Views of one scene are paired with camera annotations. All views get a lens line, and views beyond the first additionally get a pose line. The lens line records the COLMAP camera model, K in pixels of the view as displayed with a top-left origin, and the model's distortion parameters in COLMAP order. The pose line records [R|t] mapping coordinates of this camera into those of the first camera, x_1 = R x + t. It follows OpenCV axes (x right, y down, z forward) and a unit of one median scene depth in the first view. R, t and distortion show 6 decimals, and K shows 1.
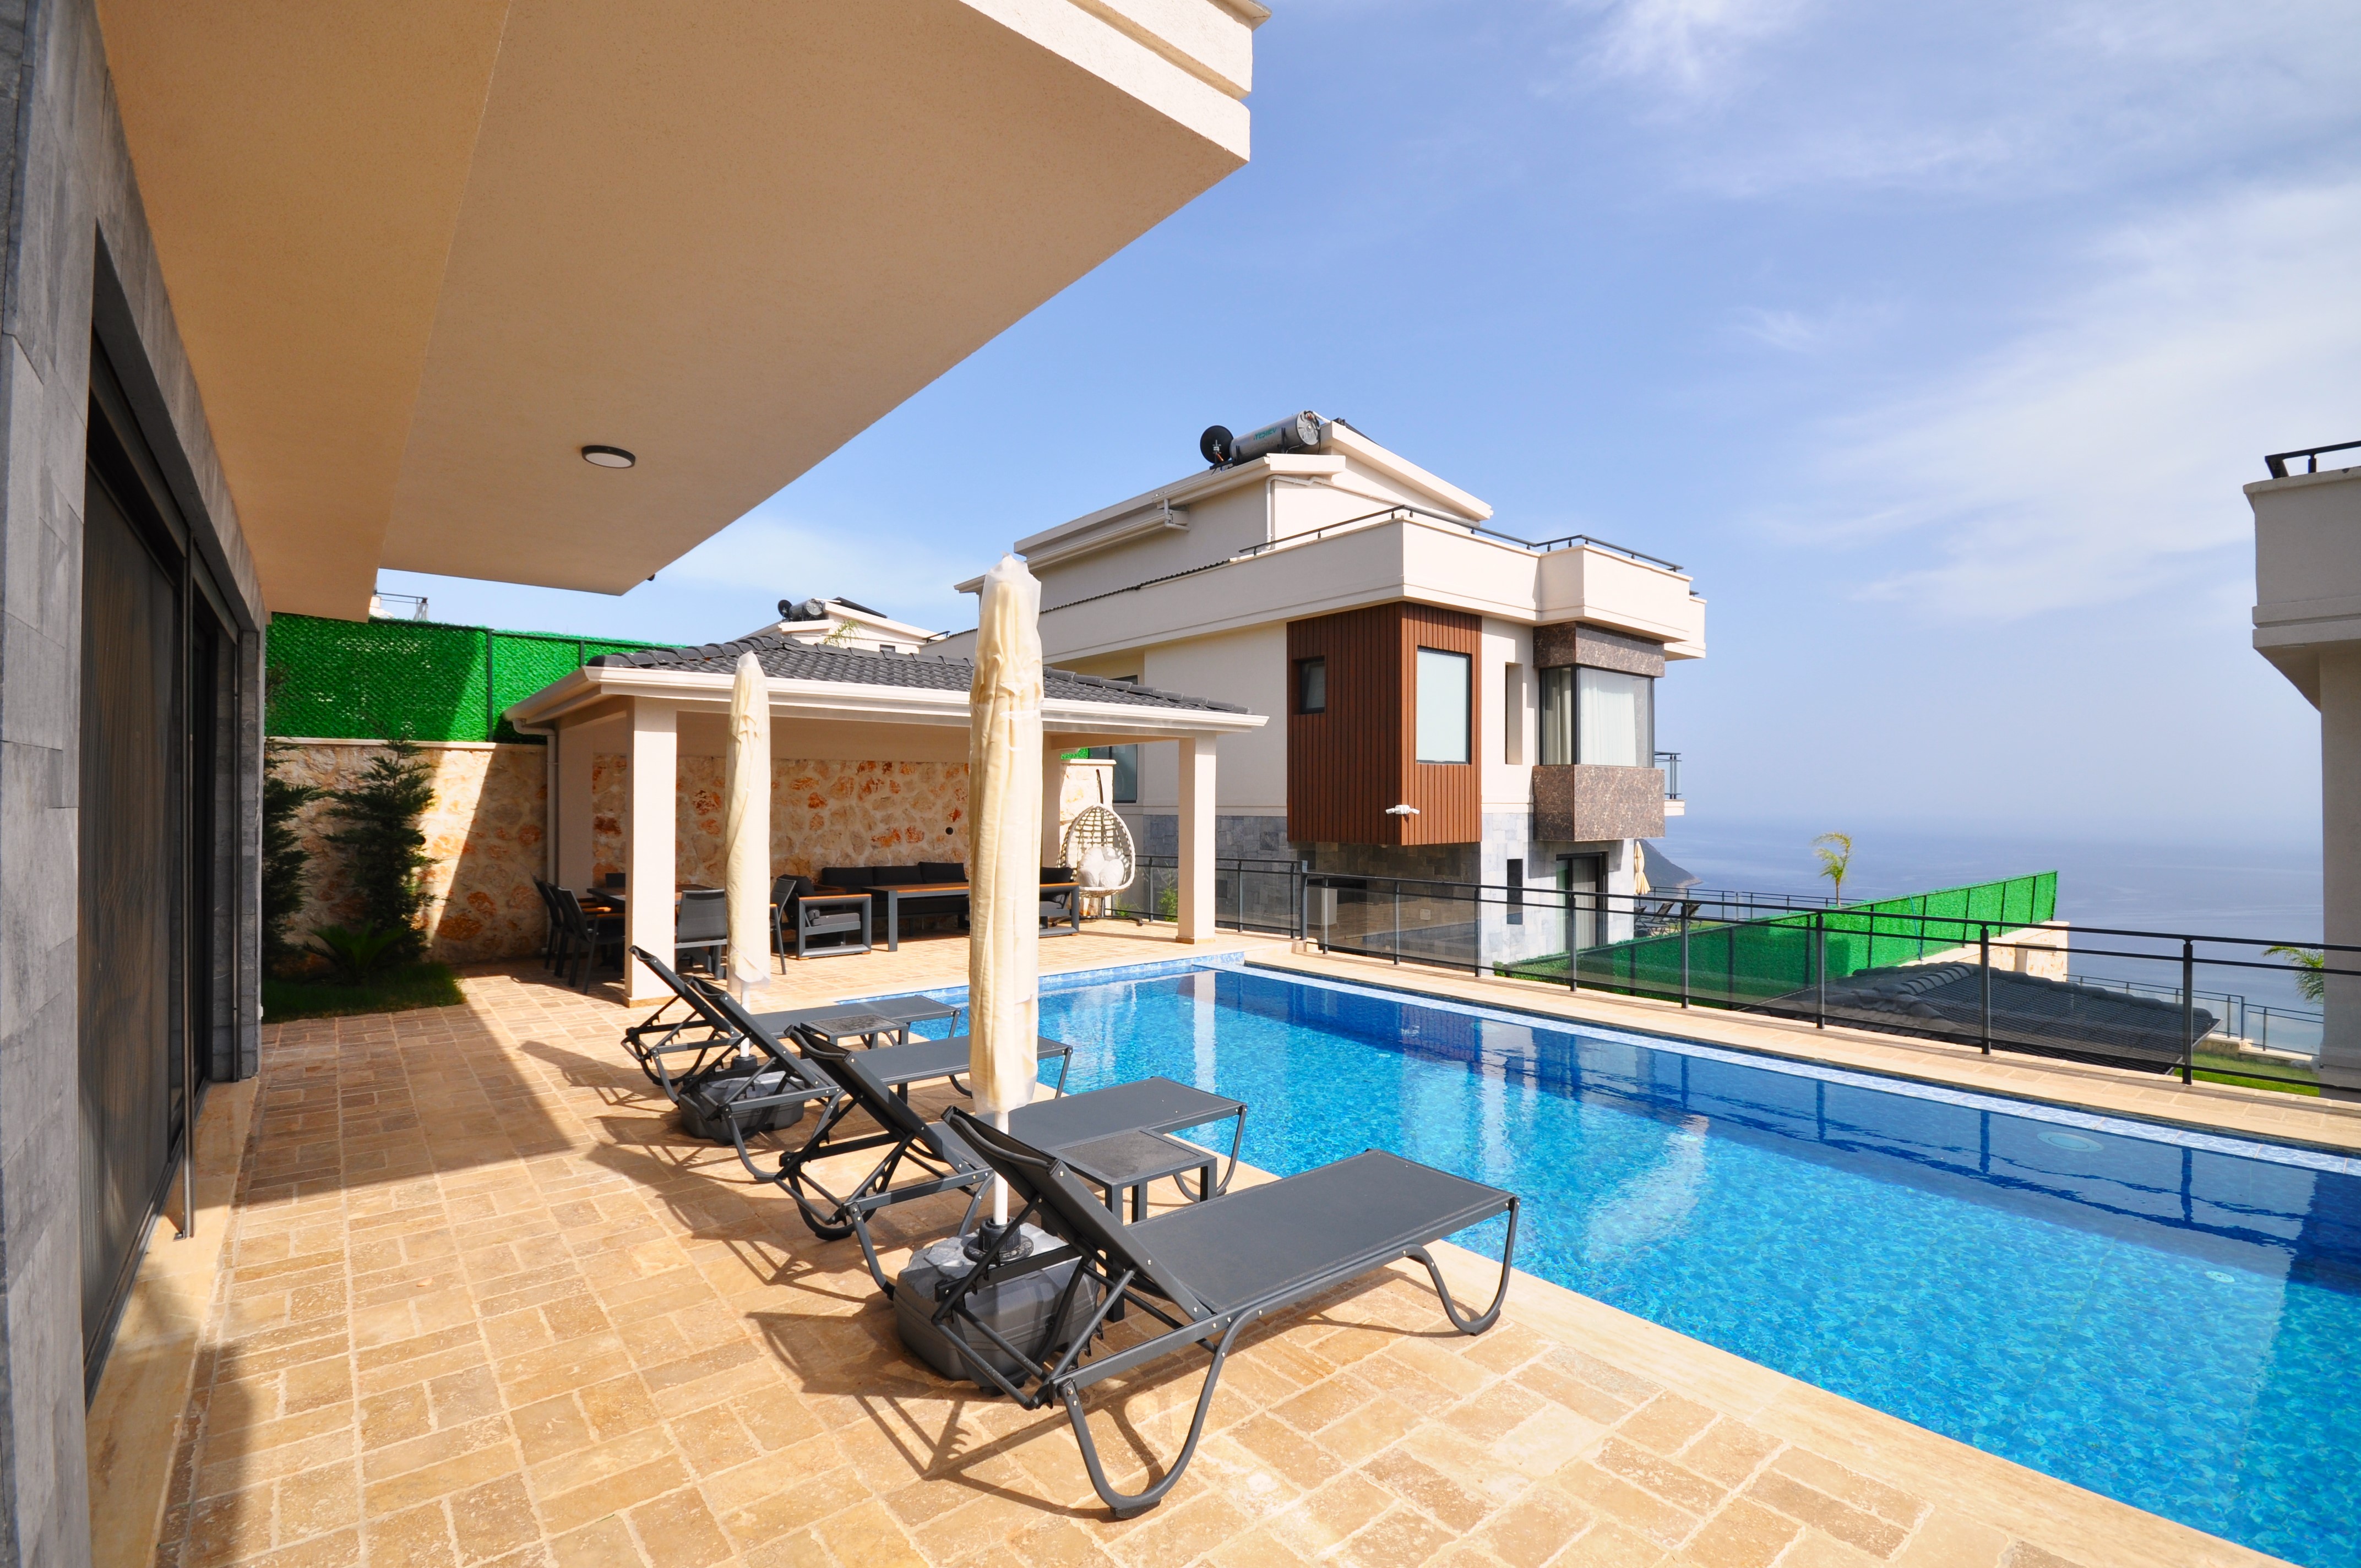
lens RADIAL K [[1039.3, 0, 1186.3], [0, 1039.3, 791.6], [0, 0, 1]] dist [-0.001595, -0.003449]
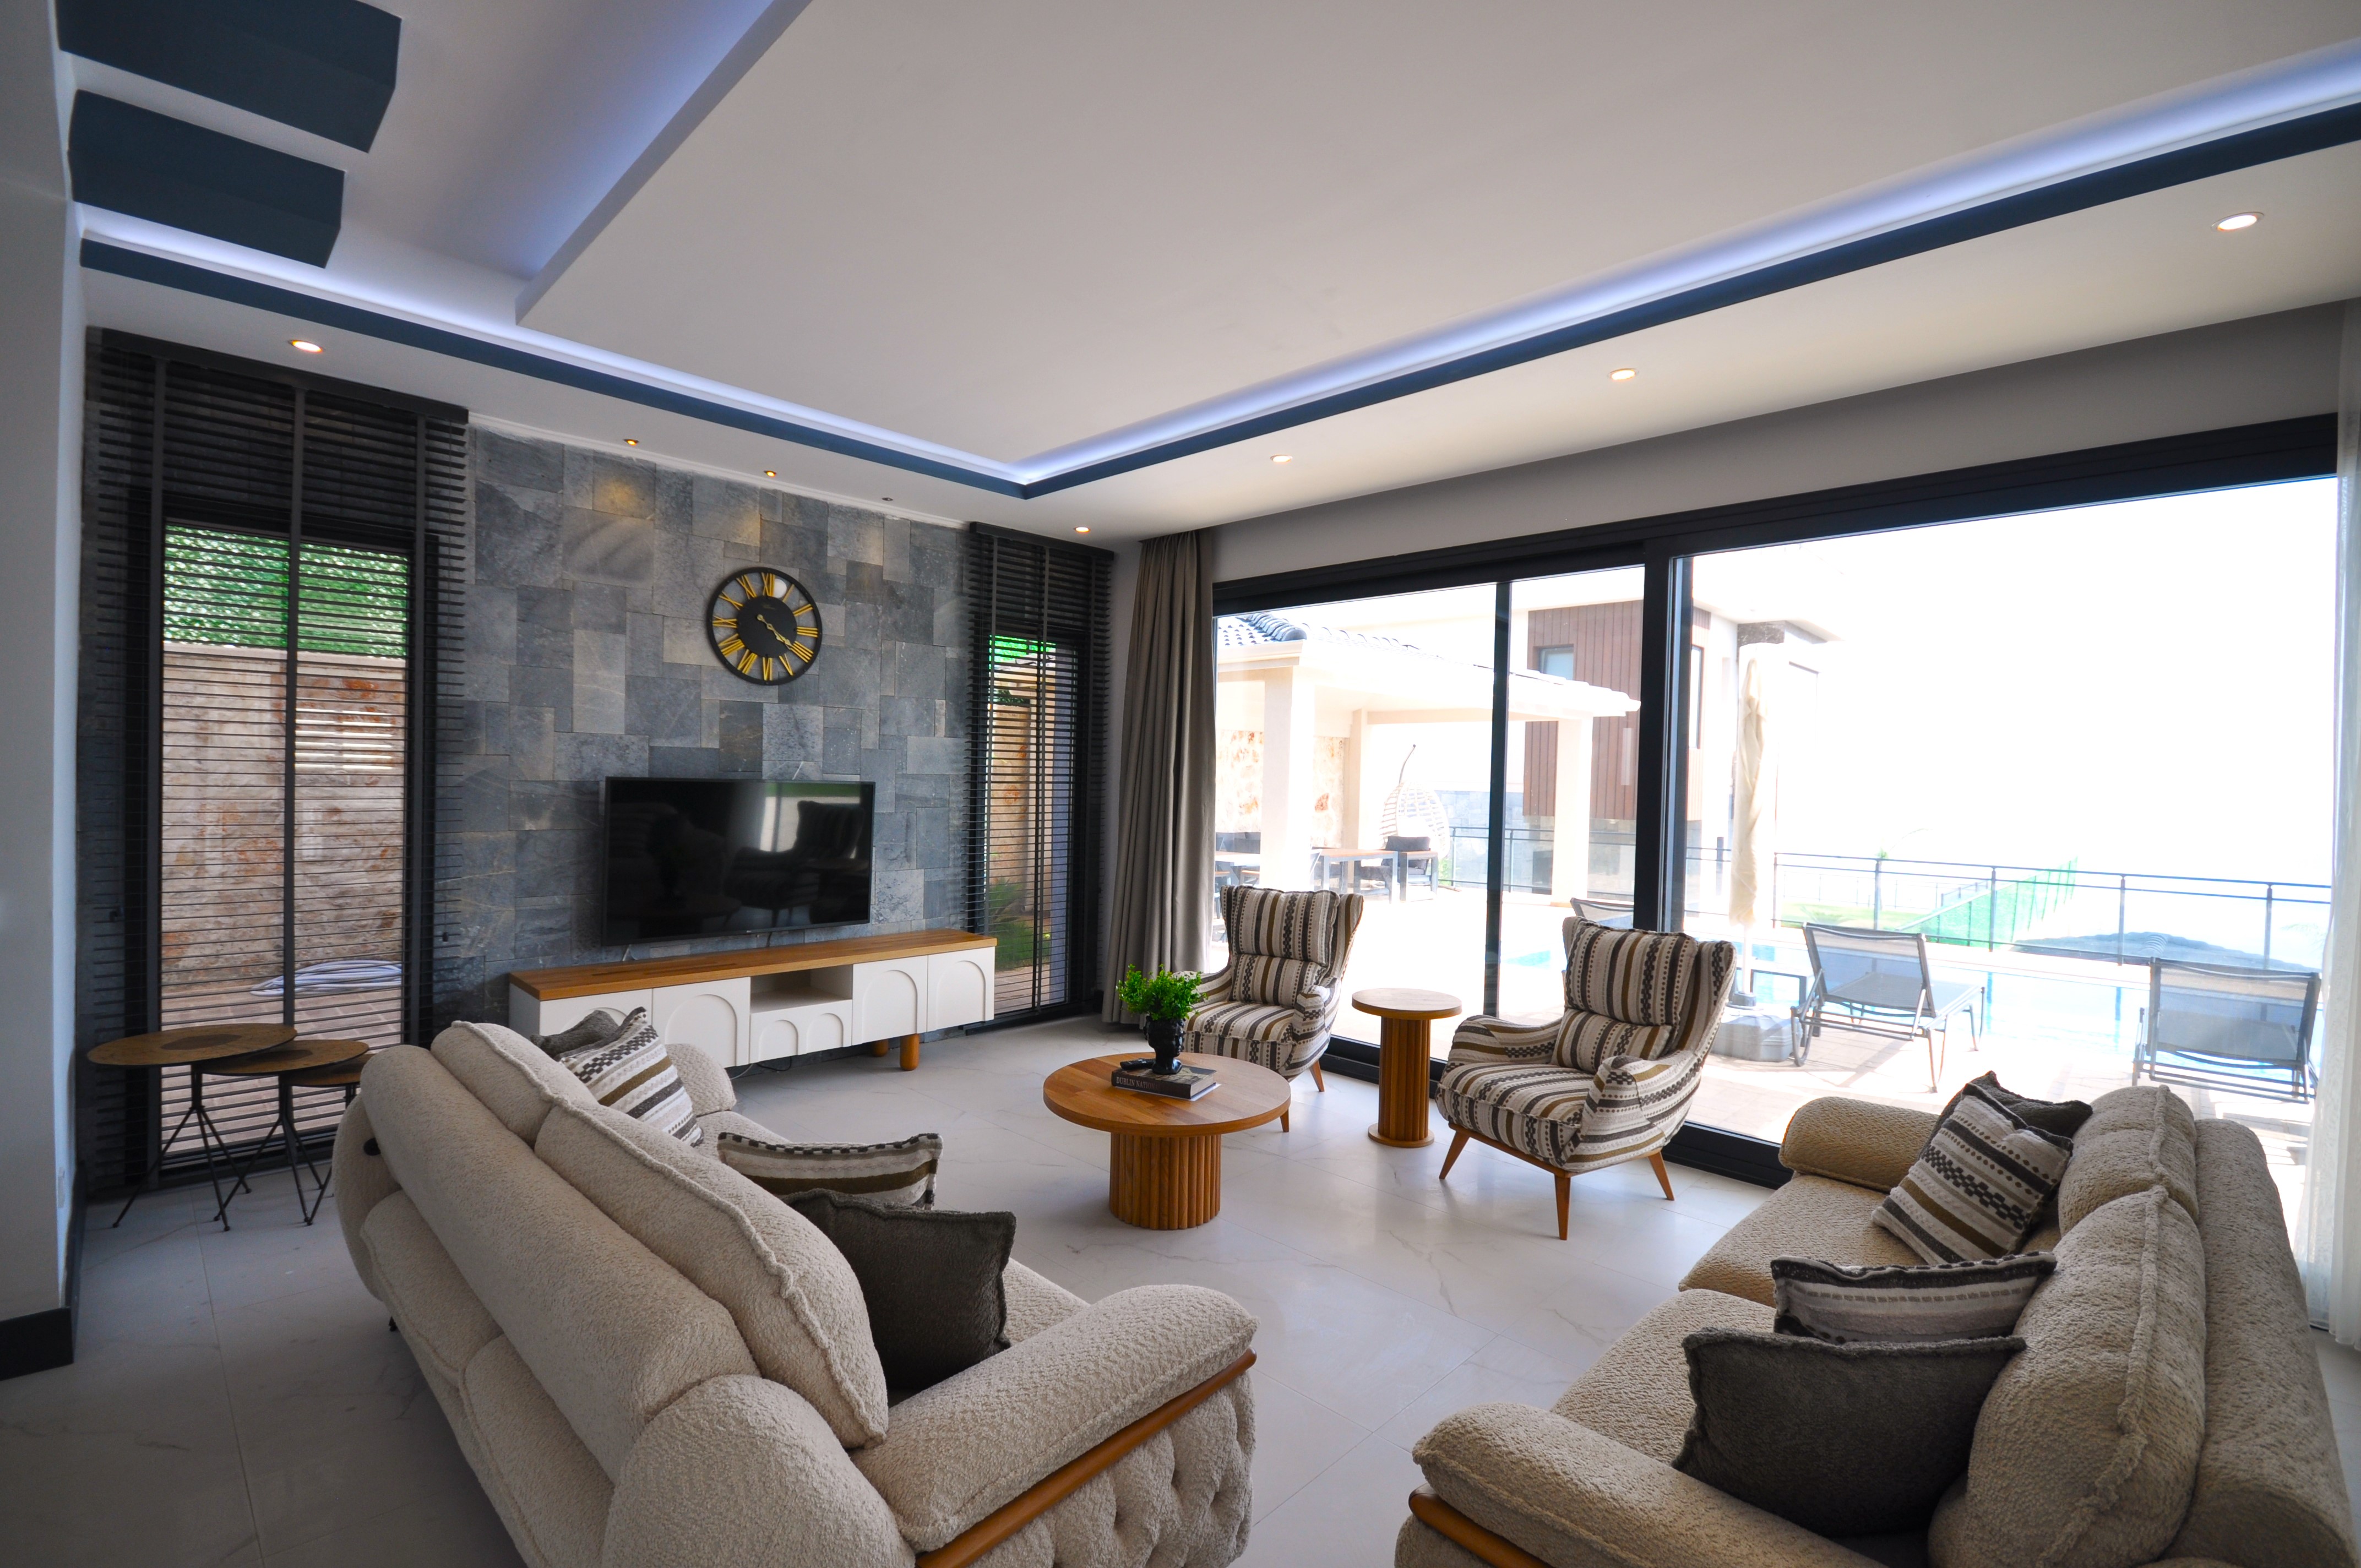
lens RADIAL K [[1039.3, 0, 1178.7], [0, 1039.3, 790.0], [0, 0, 1]] dist [-0.001595, -0.003449]
pose [[0.994412, 0.022732, 0.103089, -0.407678], [-0.025207, 0.999423, 0.022775, 0.006379], [-0.102512, -0.025247, 0.994411, -0.028214]]
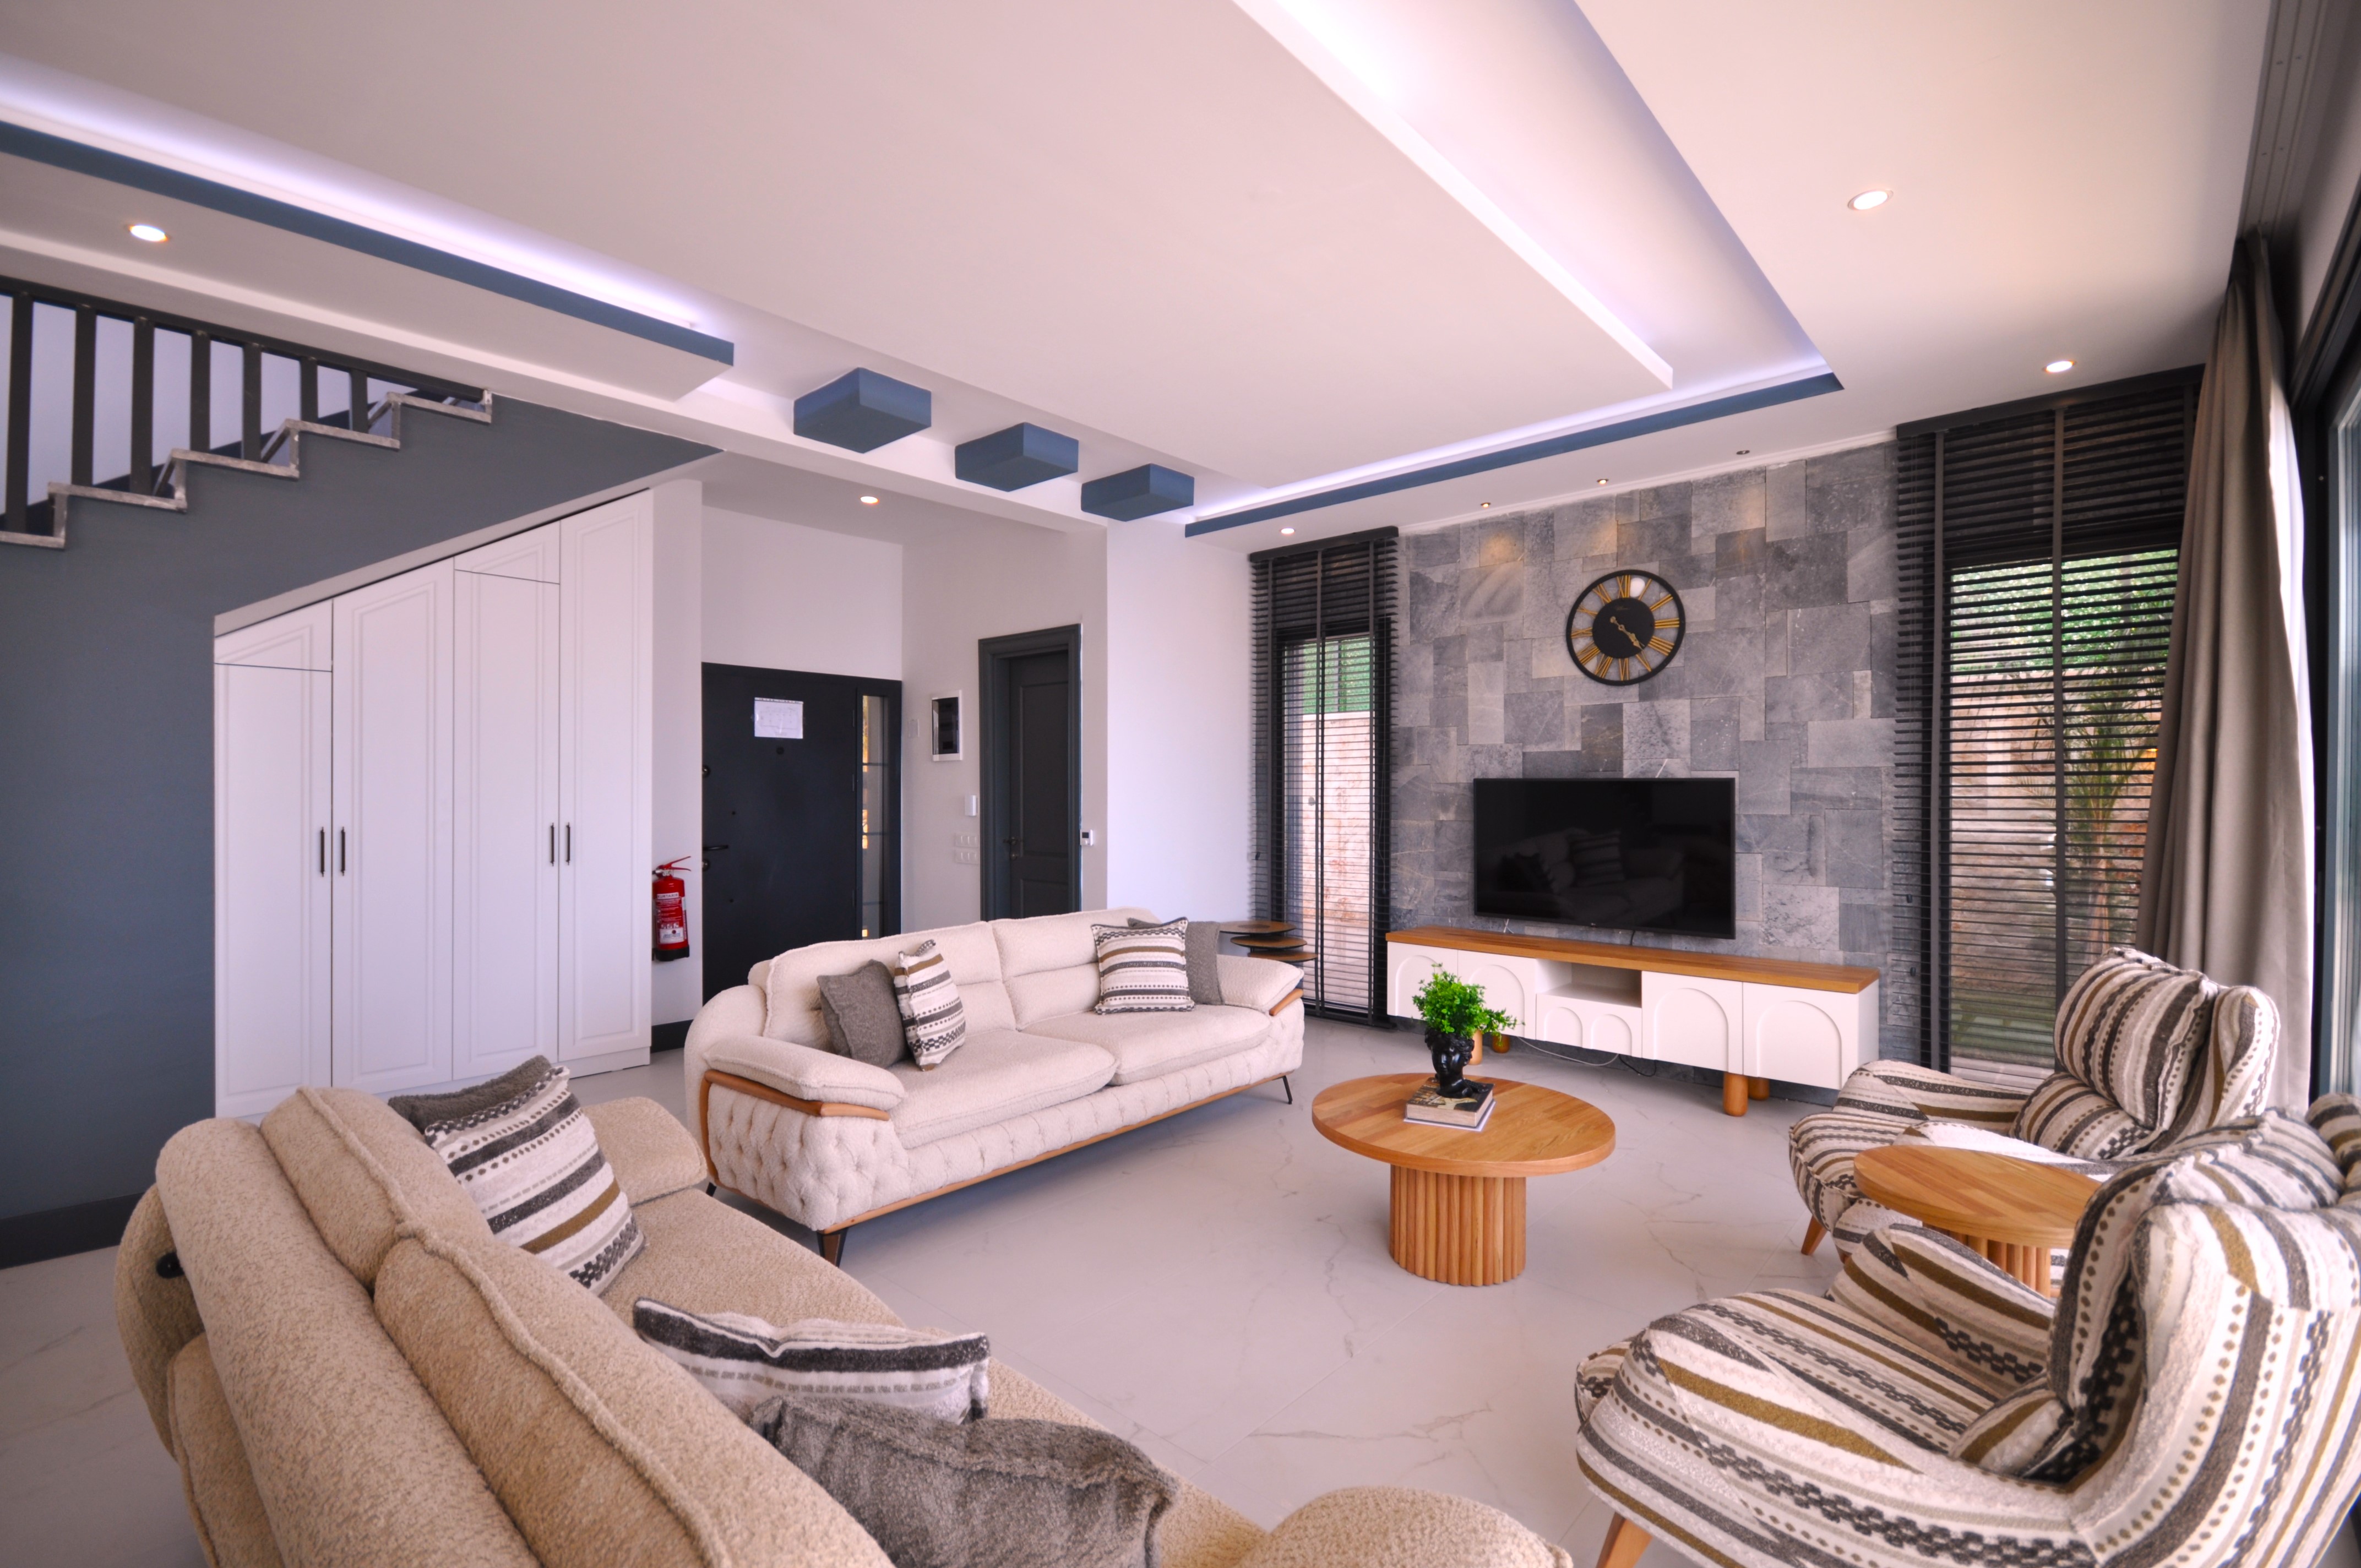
lens RADIAL K [[1039.3, 0, 1173.2], [0, 1039.3, 788.9], [0, 0, 1]] dist [-0.001595, -0.003449]
pose [[0.133757, -0.000417, -0.991014, -0.189846], [0.008191, 0.999966, 0.000685, 0.015962], [0.990980, -0.008209, 0.133756, 0.127203]]
